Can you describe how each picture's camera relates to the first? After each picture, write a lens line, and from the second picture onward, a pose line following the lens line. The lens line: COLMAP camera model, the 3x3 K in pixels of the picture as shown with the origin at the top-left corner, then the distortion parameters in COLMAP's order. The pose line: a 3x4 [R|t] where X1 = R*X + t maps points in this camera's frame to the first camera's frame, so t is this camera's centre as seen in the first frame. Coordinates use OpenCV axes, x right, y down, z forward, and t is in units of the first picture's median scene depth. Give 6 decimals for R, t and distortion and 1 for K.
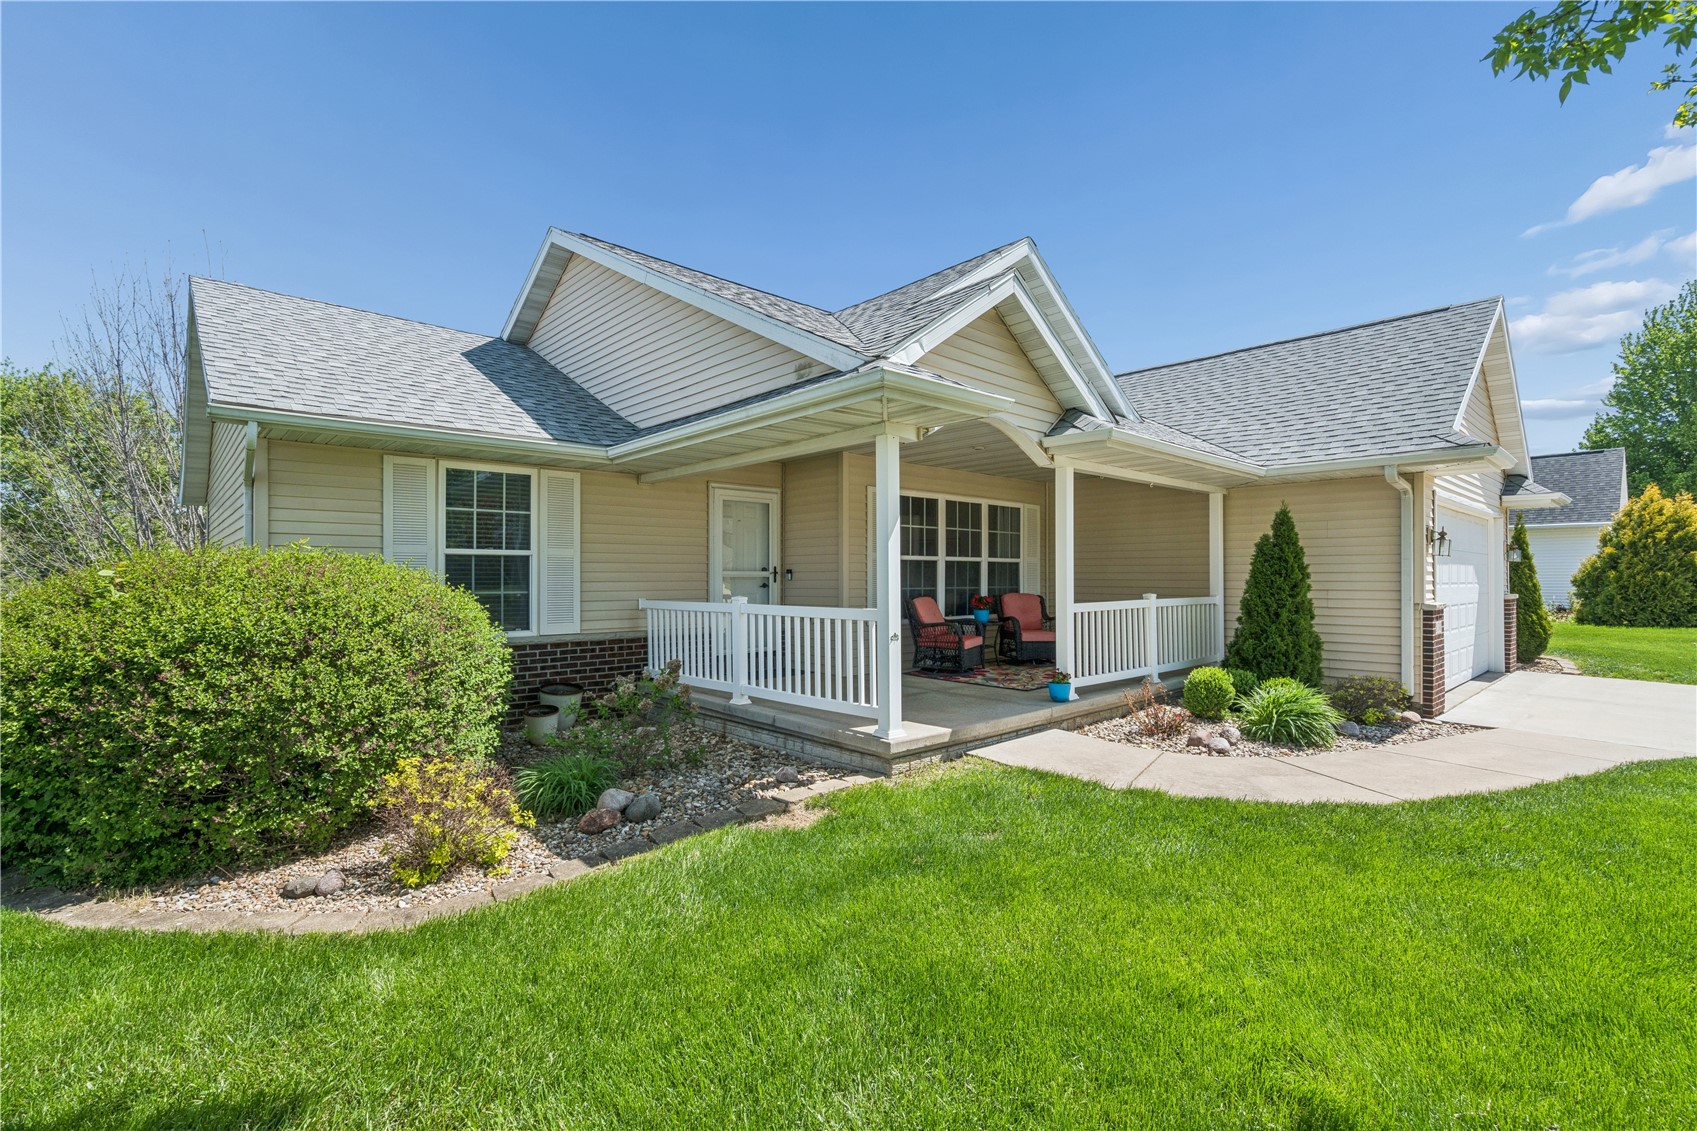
lens RADIAL K [[769.2, 0, 852.4], [0, 769.2, 567.9], [0, 0, 1]] dist [-0.008889, 0.003382]
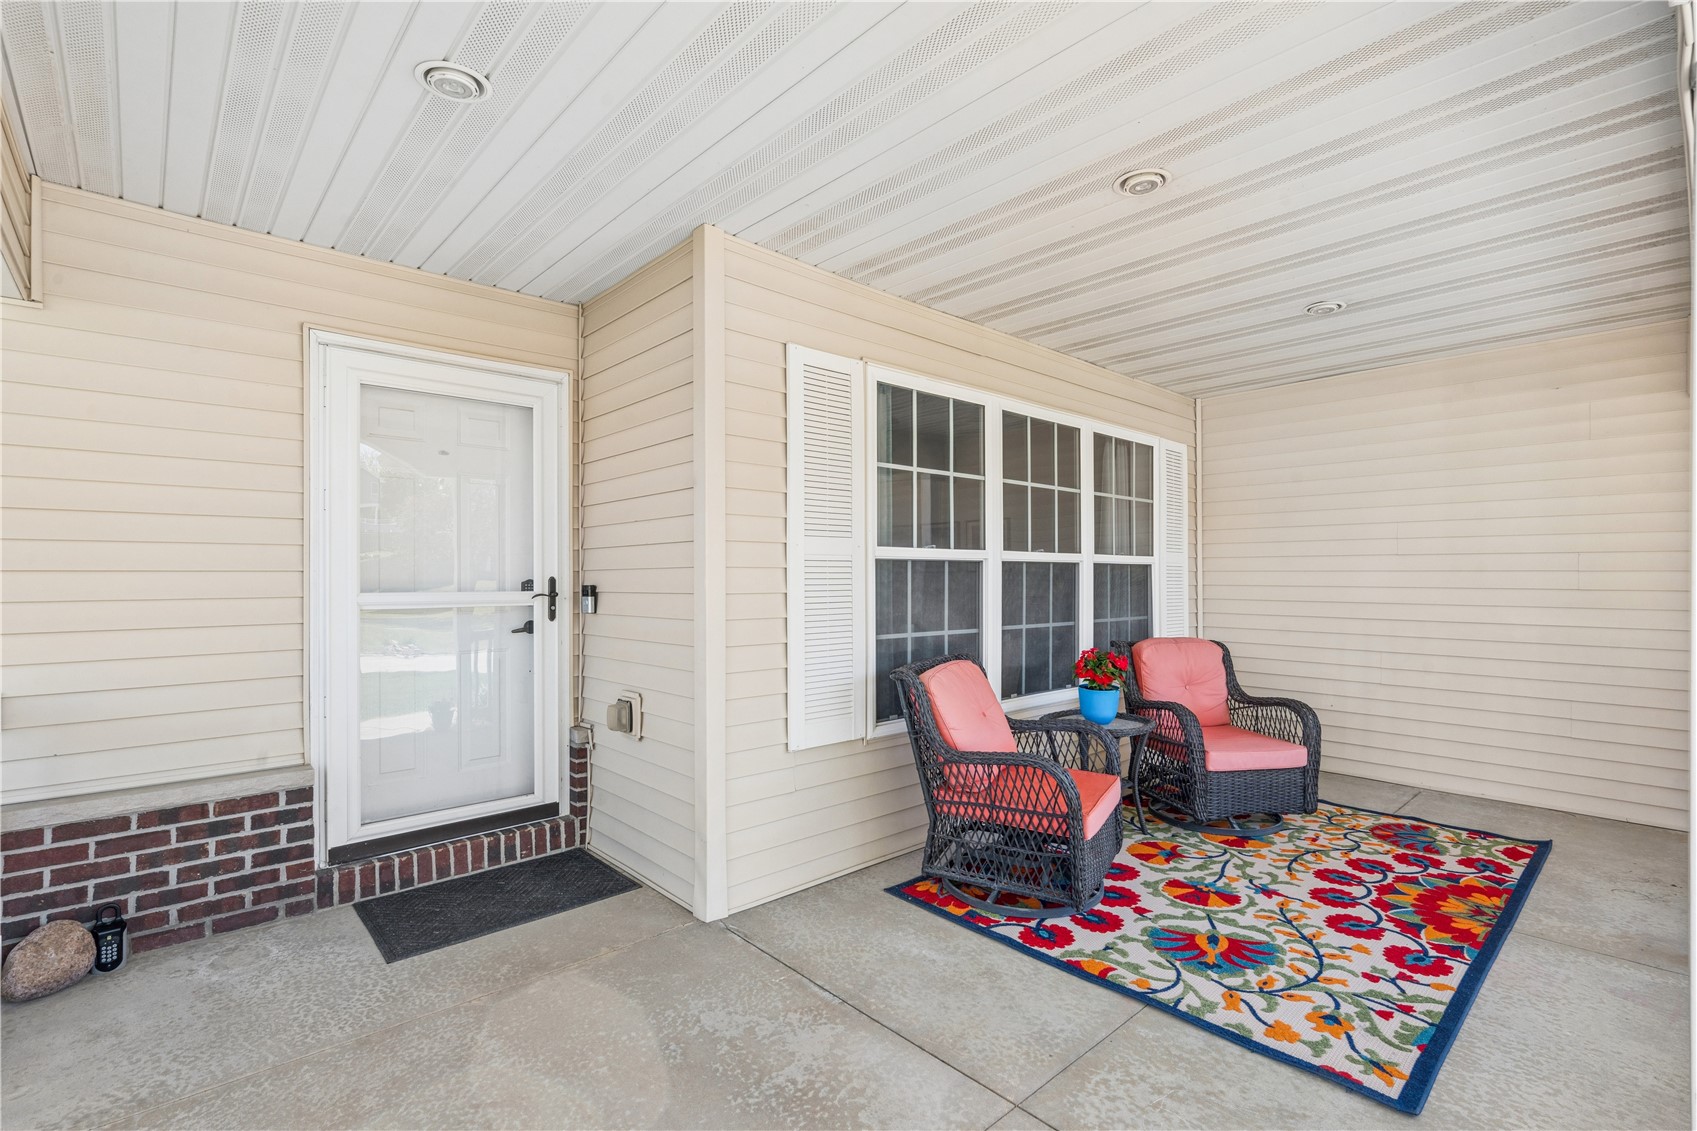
lens RADIAL K [[769.2, 0, 844.9], [0, 769.2, 575.2], [0, 0, 1]] dist [-0.008889, 0.003382]
pose [[0.999949, -0.002599, -0.009712, 0.043072], [0.002664, 0.999974, 0.006713, -0.004881], [0.009695, -0.006738, 0.999930, 0.599926]]
